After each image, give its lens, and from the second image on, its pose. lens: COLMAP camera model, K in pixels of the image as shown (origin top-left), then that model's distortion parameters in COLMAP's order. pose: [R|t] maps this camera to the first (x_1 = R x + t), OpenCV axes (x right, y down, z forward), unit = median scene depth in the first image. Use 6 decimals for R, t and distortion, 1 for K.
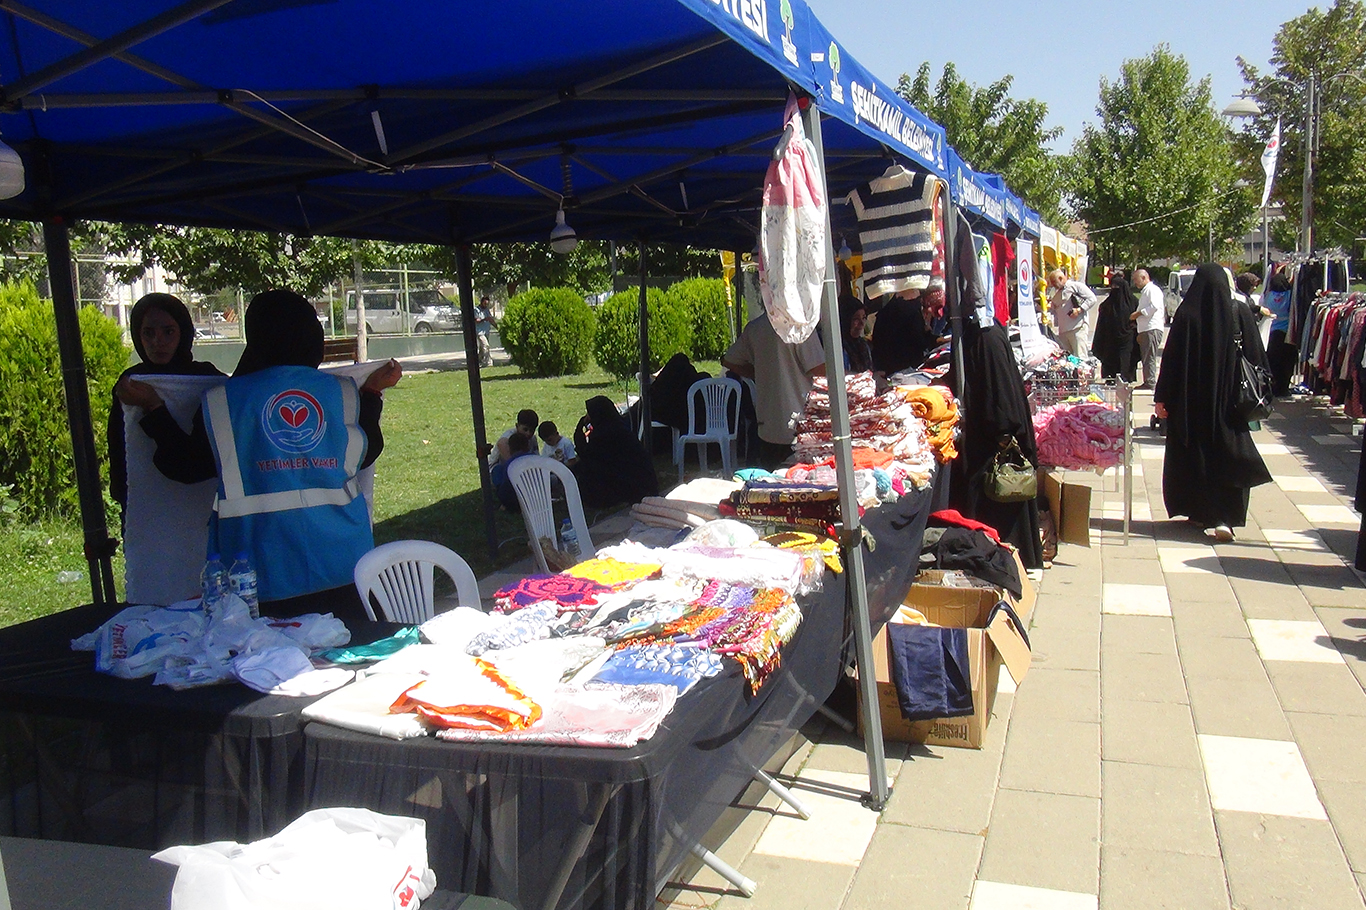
lens RADIAL K [[1182.6, 0, 684.5], [0, 1182.6, 455.3], [0, 0, 1]] dist [-0.004950, -0.009464]
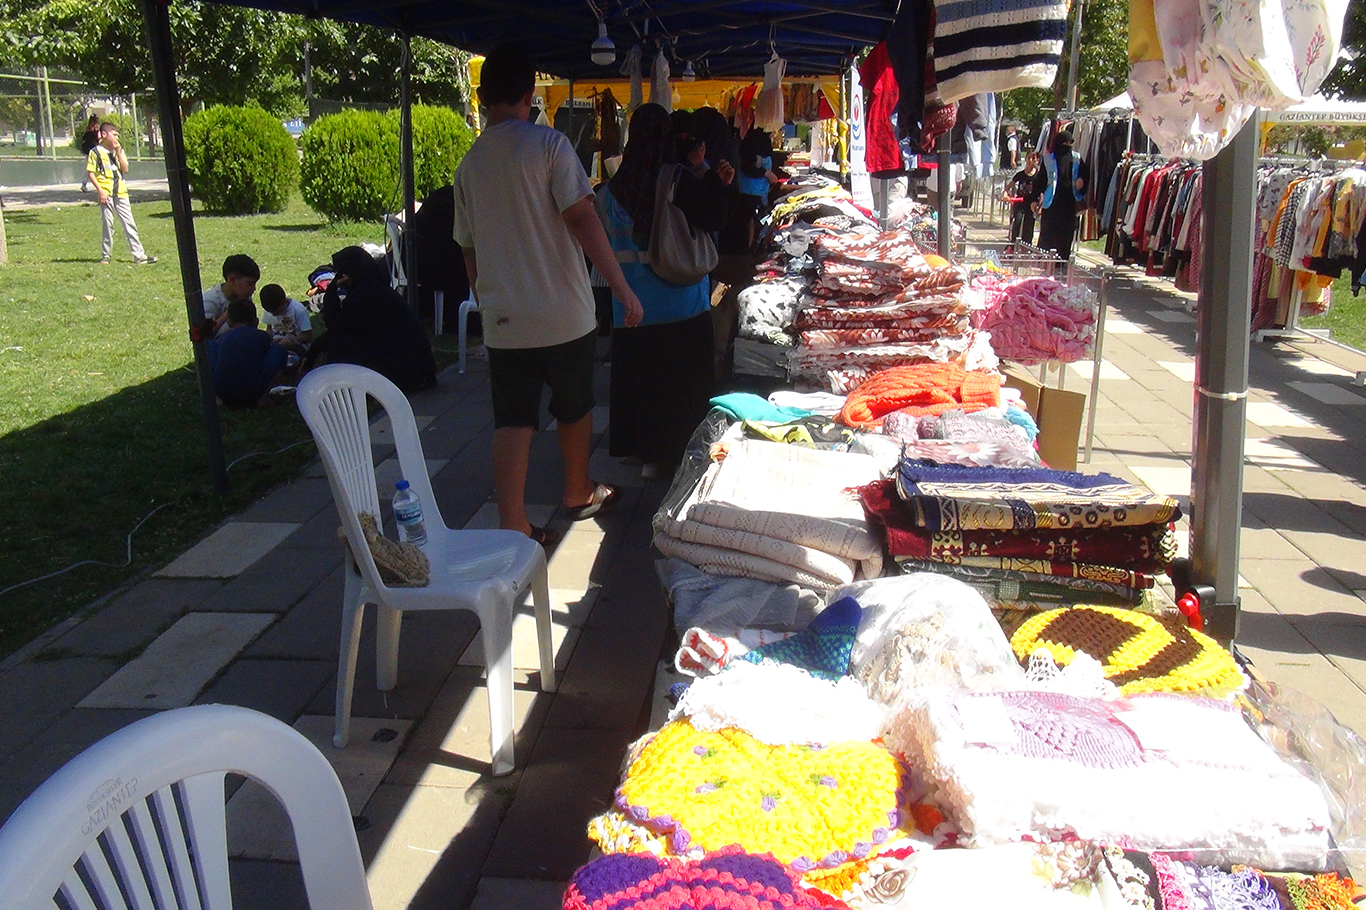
lens RADIAL K [[1182.6, 0, 680.7], [0, 1182.6, 457.8], [0, 0, 1]] dist [-0.004950, -0.009464]
pose [[0.967987, -0.015322, 0.250533, -0.049290], [-0.016888, 0.991897, 0.125915, -0.012539], [-0.250433, -0.126115, 0.959885, 0.190215]]
